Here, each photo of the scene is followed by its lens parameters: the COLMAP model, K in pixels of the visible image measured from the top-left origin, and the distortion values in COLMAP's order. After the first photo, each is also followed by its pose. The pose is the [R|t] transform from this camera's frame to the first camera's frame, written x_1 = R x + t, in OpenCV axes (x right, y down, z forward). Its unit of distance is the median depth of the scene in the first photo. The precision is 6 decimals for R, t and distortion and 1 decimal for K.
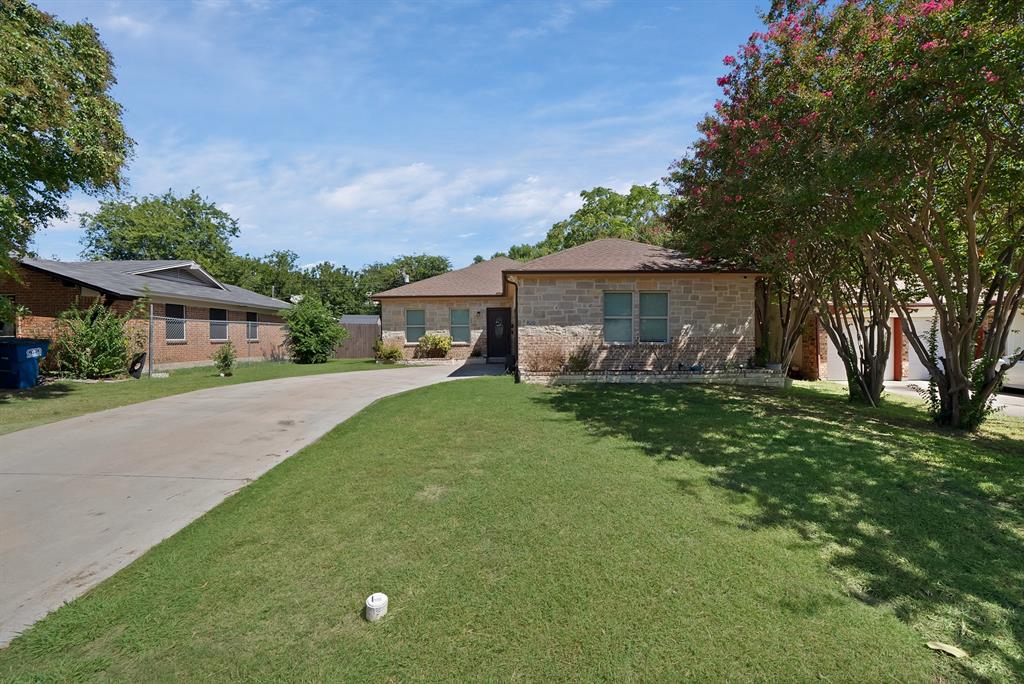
lens RADIAL K [[408.0, 0, 512.0], [0, 408.0, 342.0], [0, 0, 1]] dist [-0.000348, -0.000171]
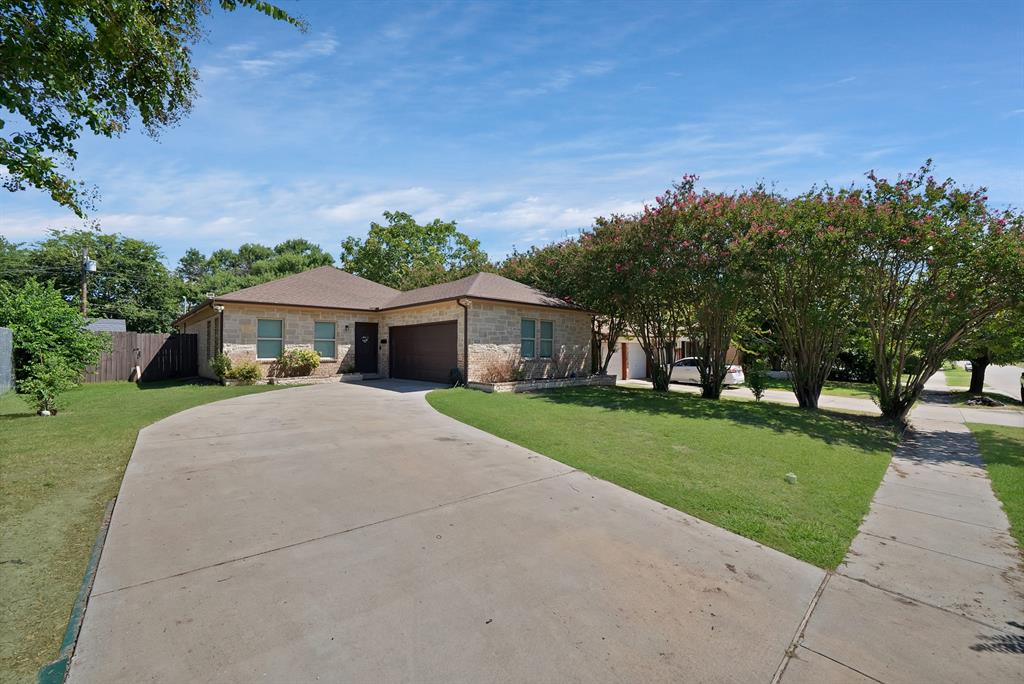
lens RADIAL K [[402.5, 0, 512.0], [0, 402.5, 342.0], [0, 0, 1]] dist [0.000236, 0.000004]
pose [[0.735629, 0.022048, 0.677026, -0.654188], [0.001163, 0.999428, -0.033811, -0.006239], [-0.677383, 0.025660, 0.735182, 0.087217]]
